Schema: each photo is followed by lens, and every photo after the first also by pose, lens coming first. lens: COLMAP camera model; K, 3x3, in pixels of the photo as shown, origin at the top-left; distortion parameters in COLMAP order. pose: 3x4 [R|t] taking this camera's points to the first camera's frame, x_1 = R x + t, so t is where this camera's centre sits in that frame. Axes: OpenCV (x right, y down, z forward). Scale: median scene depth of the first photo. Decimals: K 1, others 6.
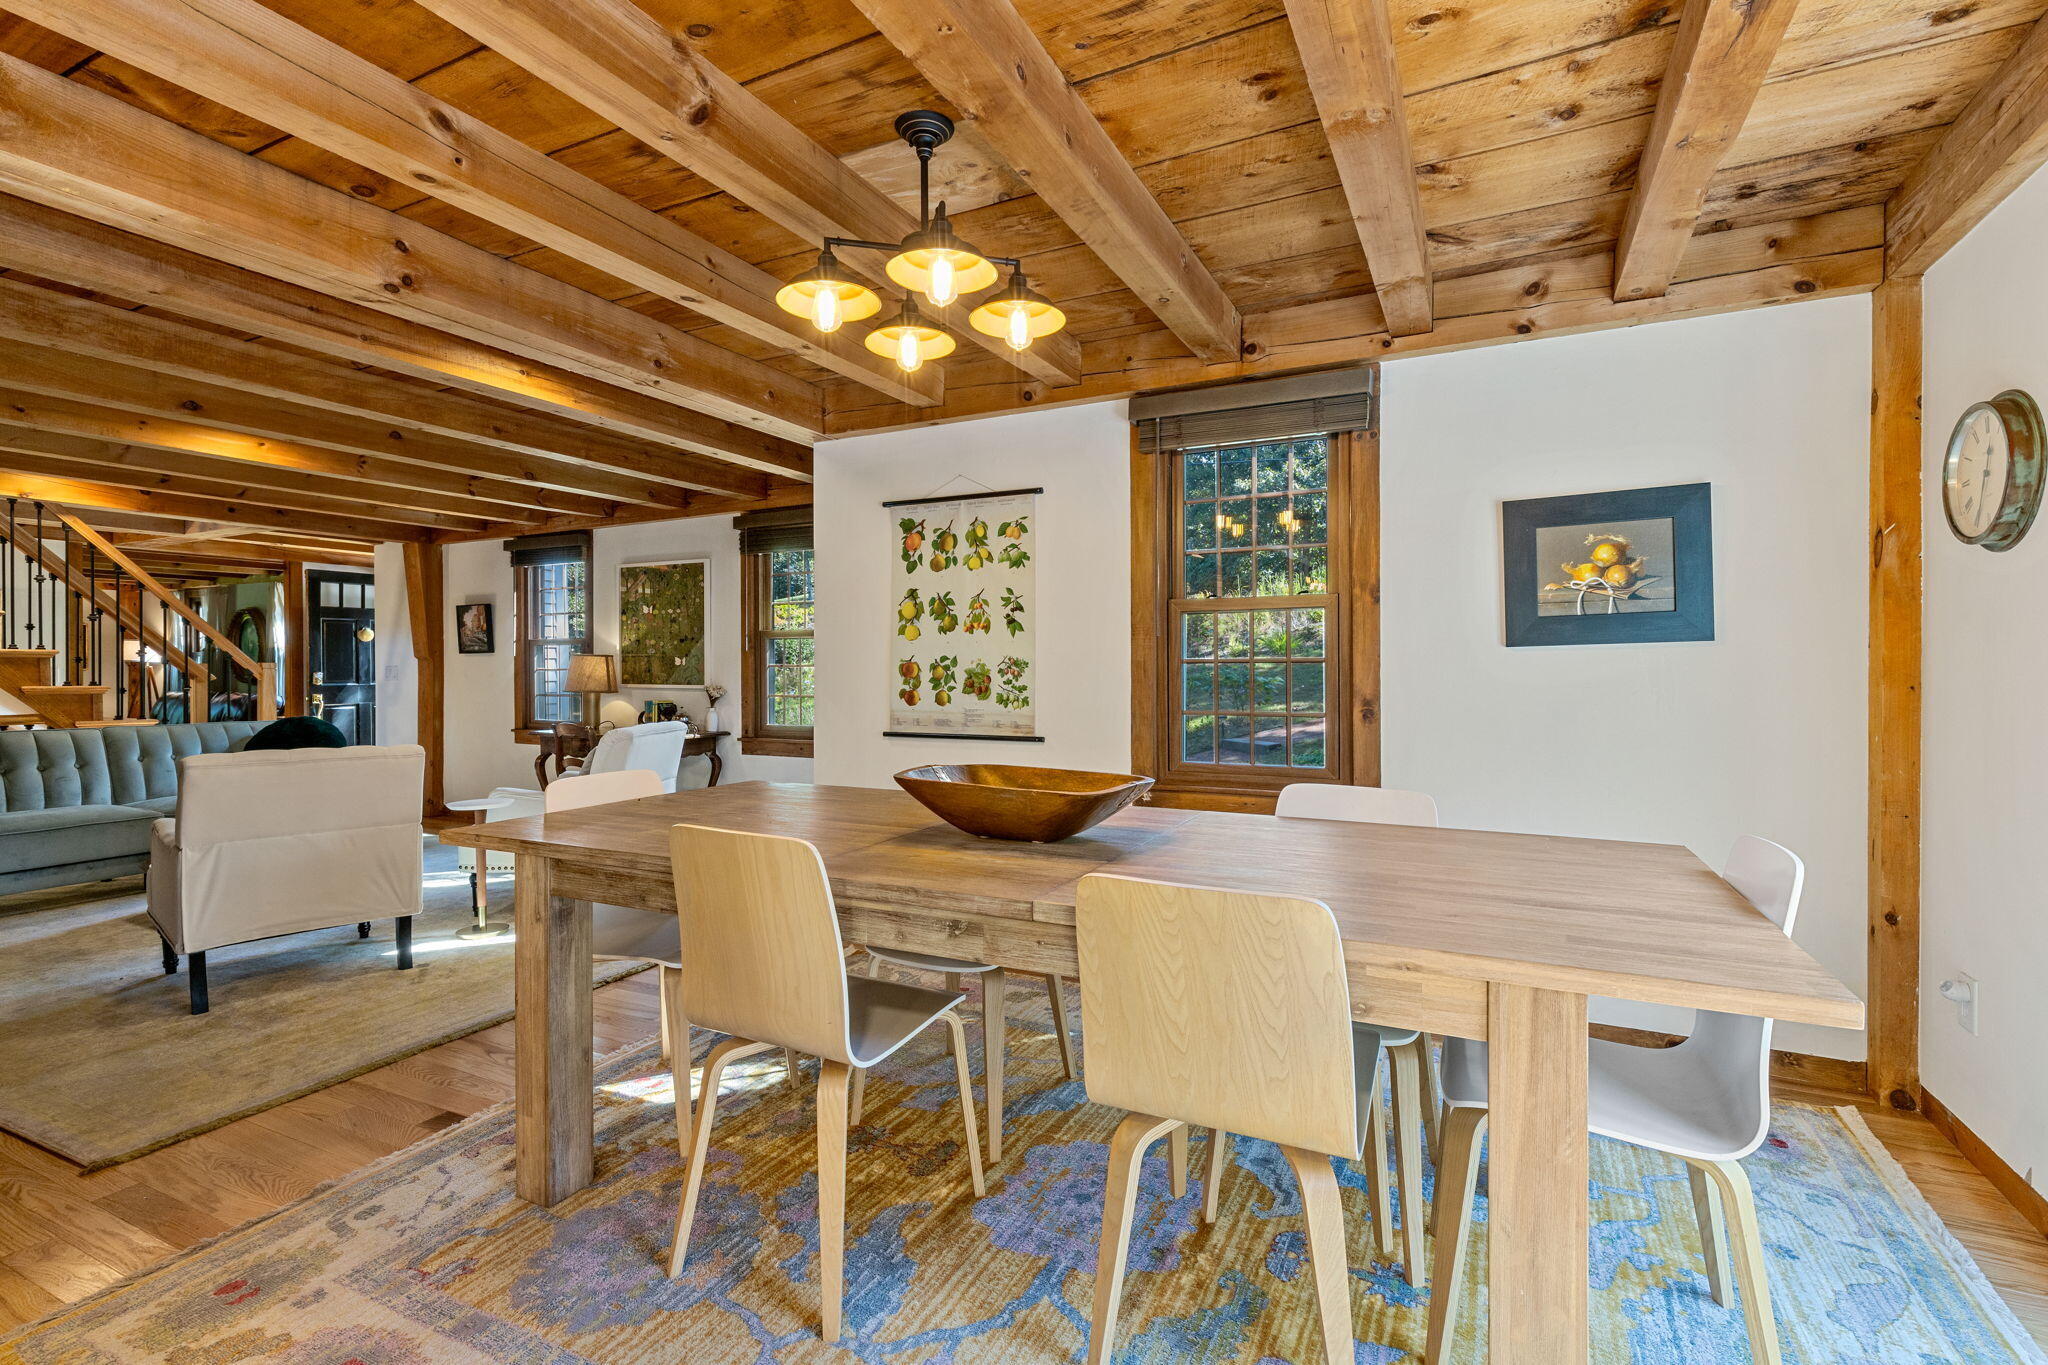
lens RADIAL K [[931.1, 0, 1022.2], [0, 931.1, 678.0], [0, 0, 1]] dist [0.001955, 0.000244]
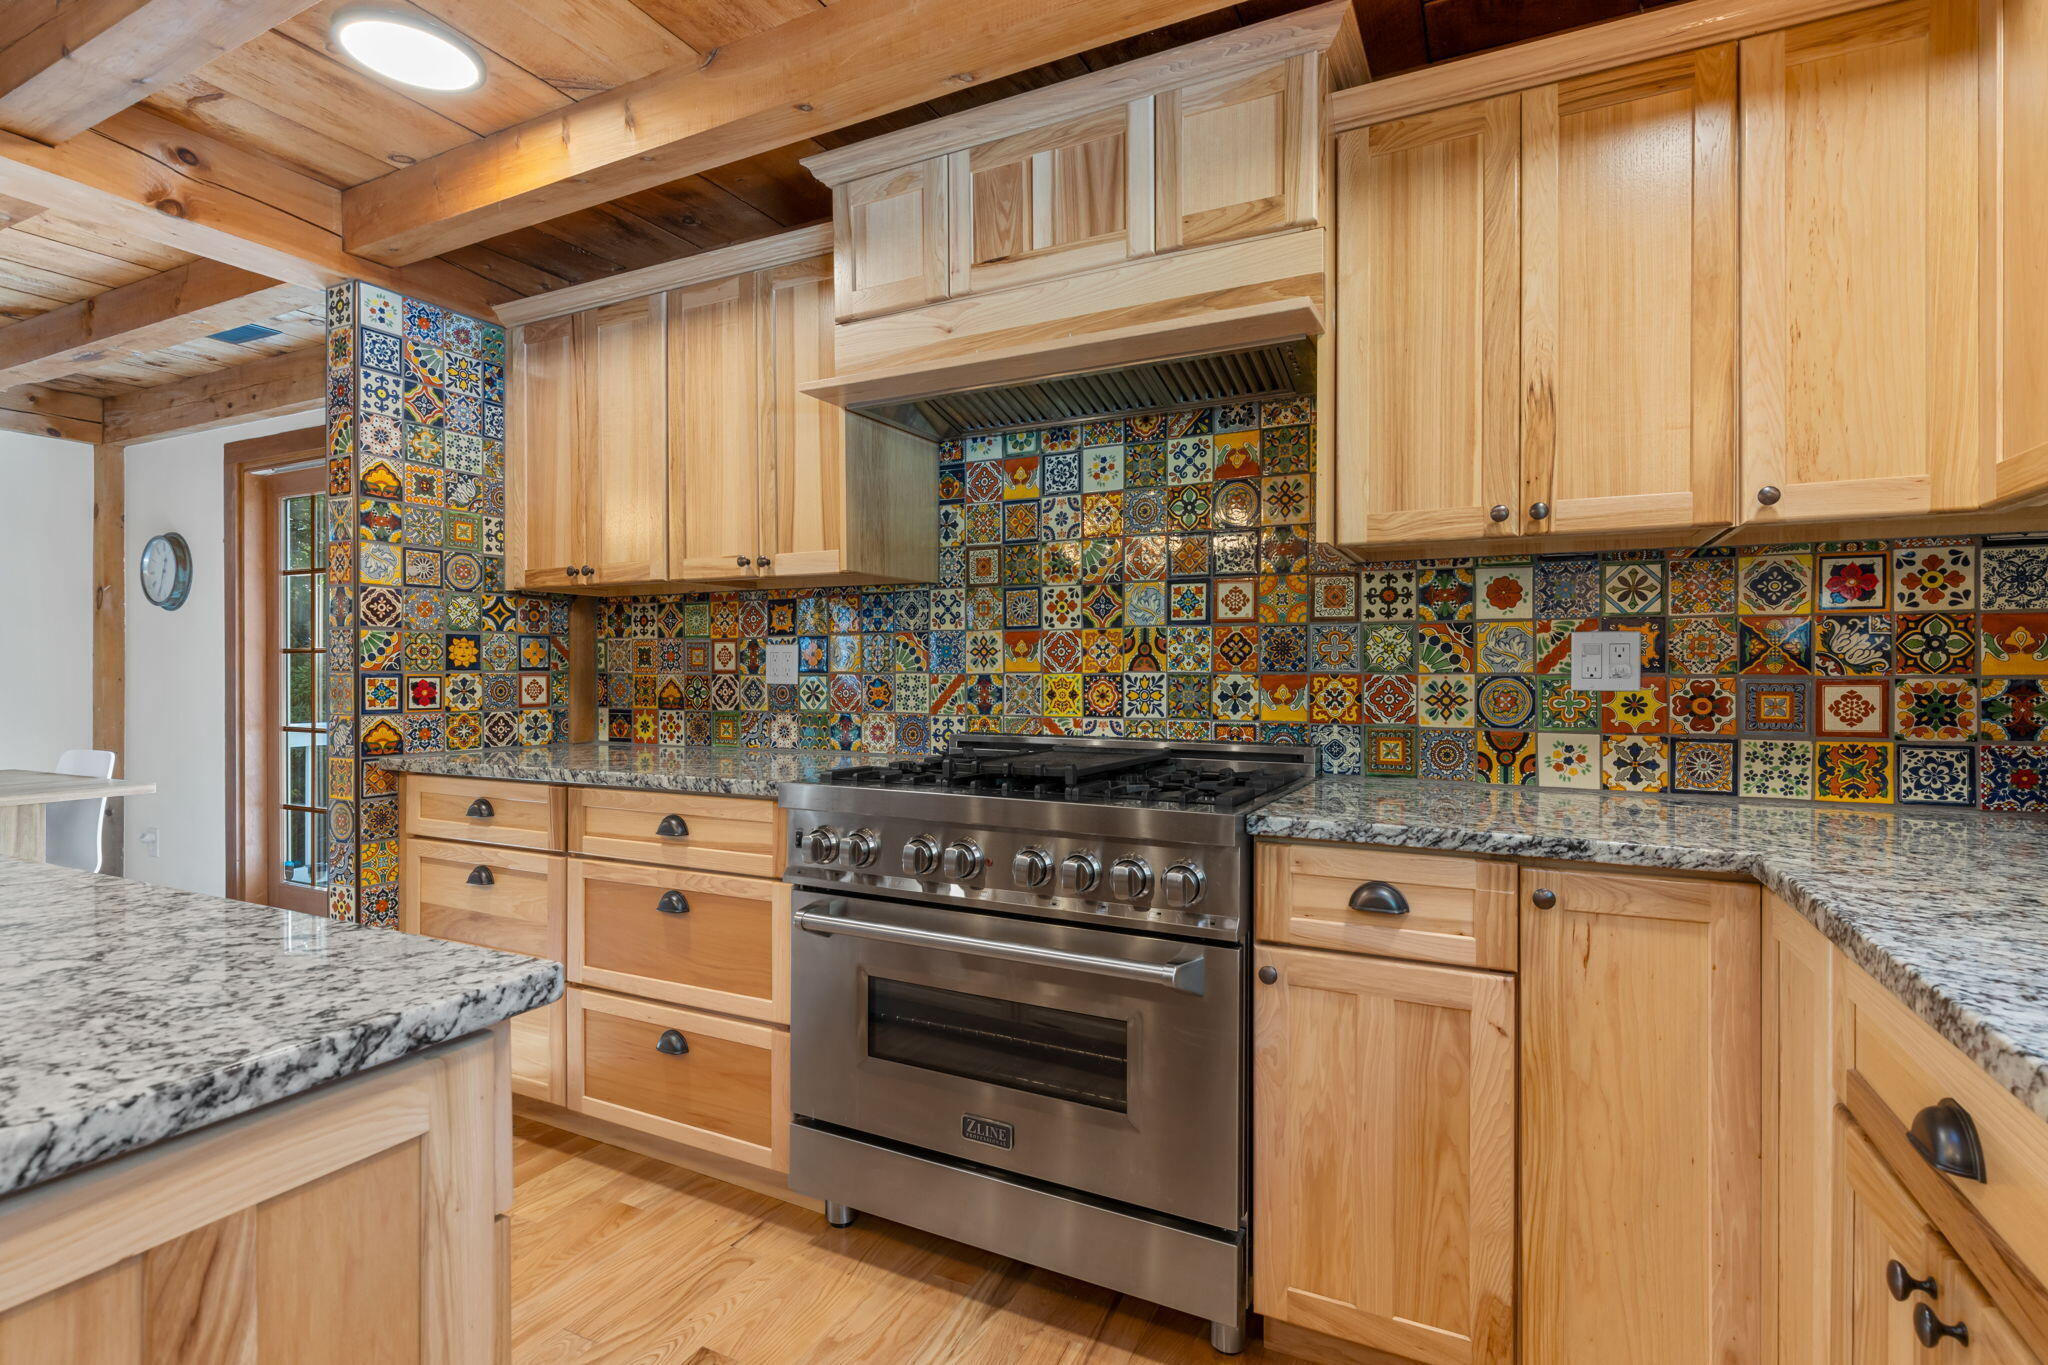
lens RADIAL K [[931.1, 0, 1019.2], [0, 931.1, 676.5], [0, 0, 1]] dist [0.001955, 0.000244]
pose [[-0.015600, -0.001981, 0.999876, -0.840688], [0.000062, 0.999998, 0.001982, 0.001792], [-0.999878, 0.000093, -0.015600, -0.677170]]
